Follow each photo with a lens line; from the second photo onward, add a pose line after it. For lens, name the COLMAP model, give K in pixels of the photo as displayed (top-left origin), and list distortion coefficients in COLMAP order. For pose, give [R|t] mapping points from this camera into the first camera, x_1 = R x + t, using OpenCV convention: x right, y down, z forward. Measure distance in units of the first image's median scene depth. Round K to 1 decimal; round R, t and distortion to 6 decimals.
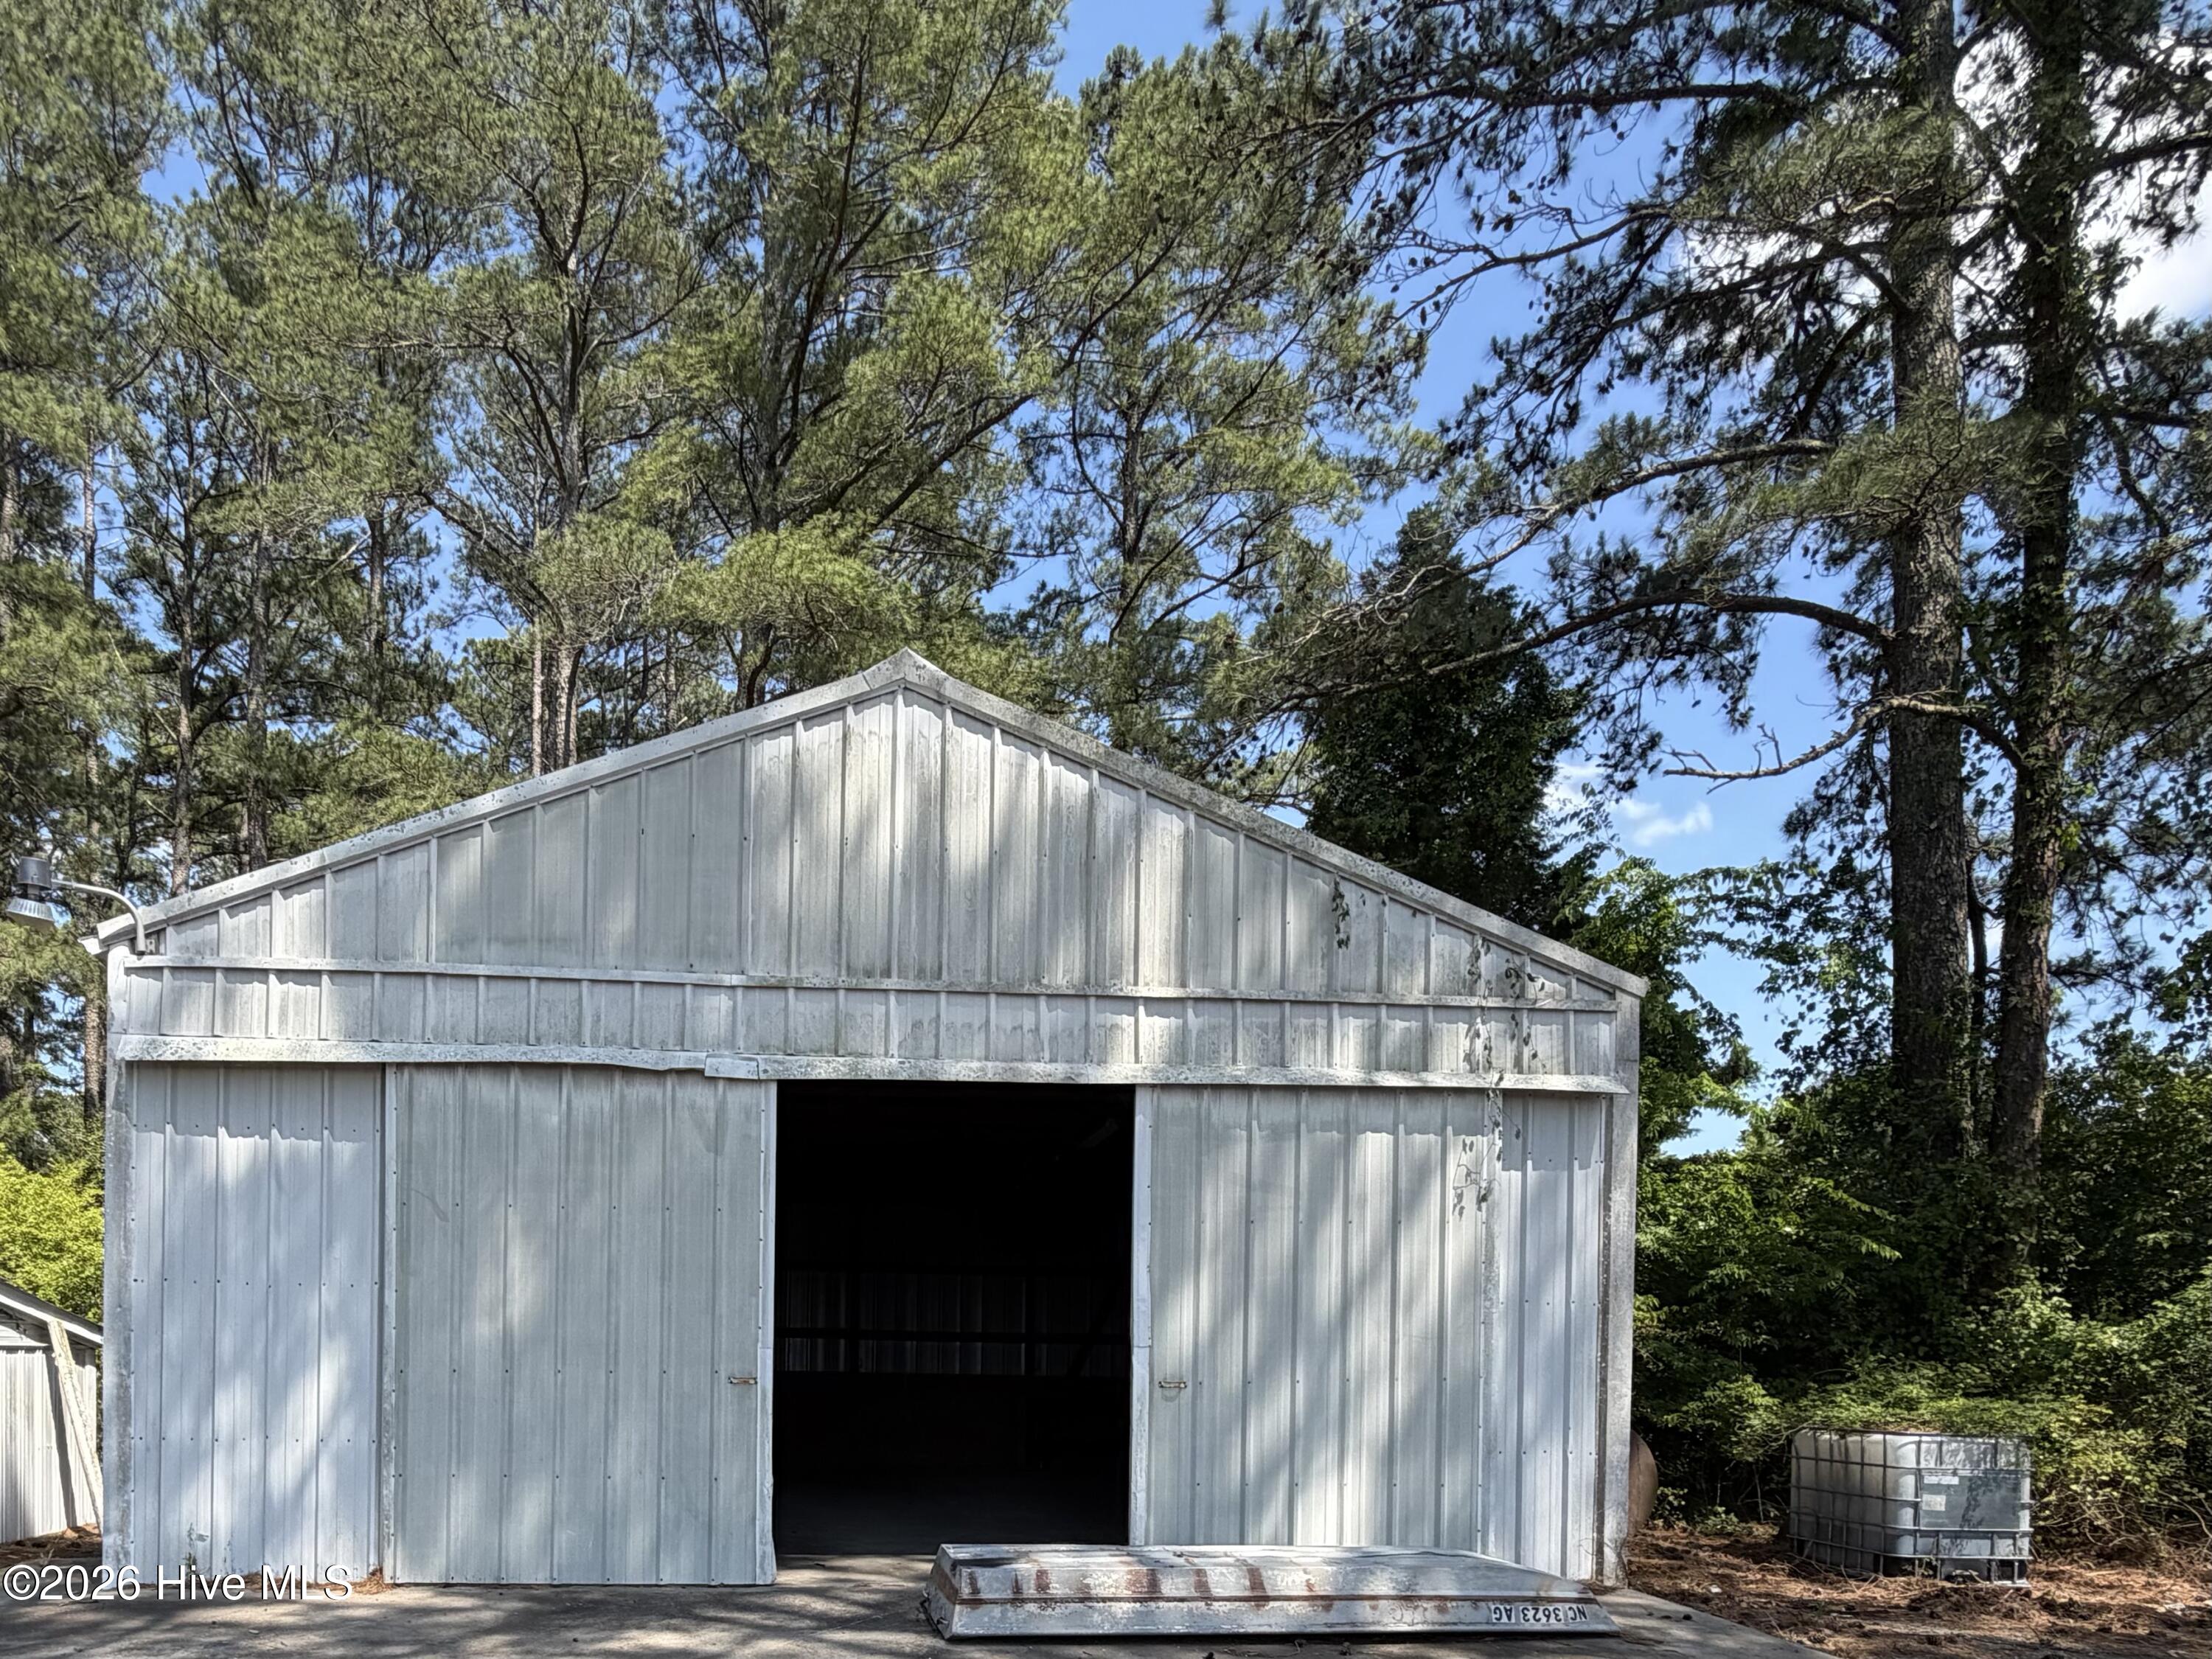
lens RADIAL K [[876.4, 0, 1111.1], [0, 876.4, 836.6], [0, 0, 1]] dist [-0.001491, 0.000177]
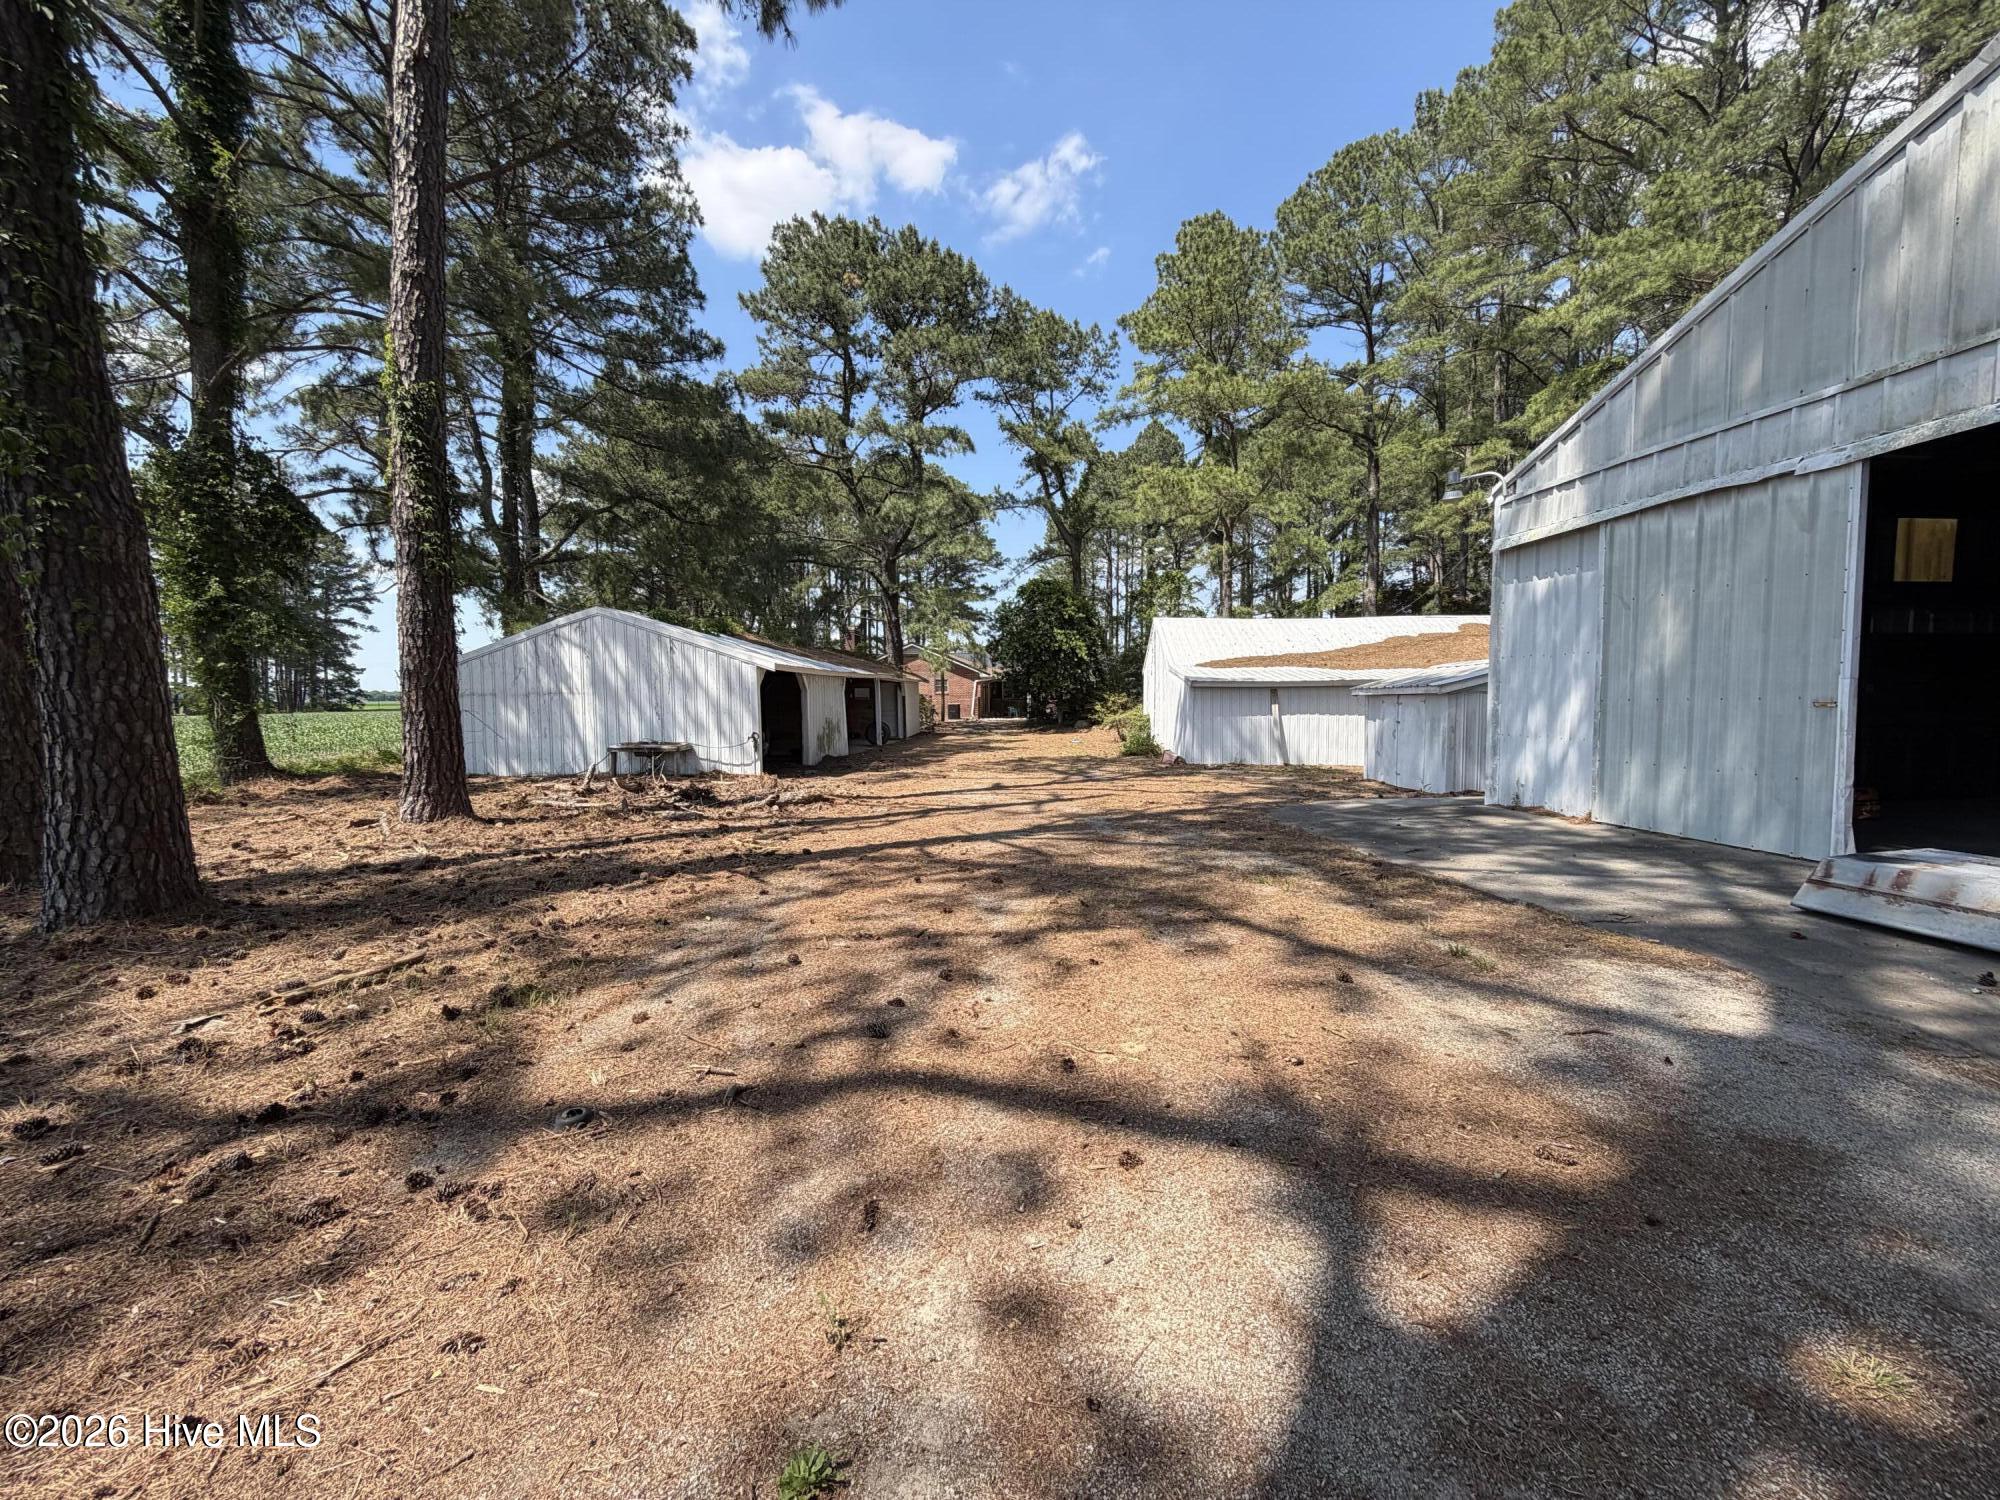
lens RADIAL K [[792.5, 0, 1004.6], [0, 792.5, 756.5], [0, 0, 1]] dist [-0.001491, 0.000177]
pose [[0.539373, -0.069257, -0.839214, -0.192729], [0.468892, 0.852511, 0.231008, -0.251021], [0.699440, -0.518100, 0.492296, -0.798964]]
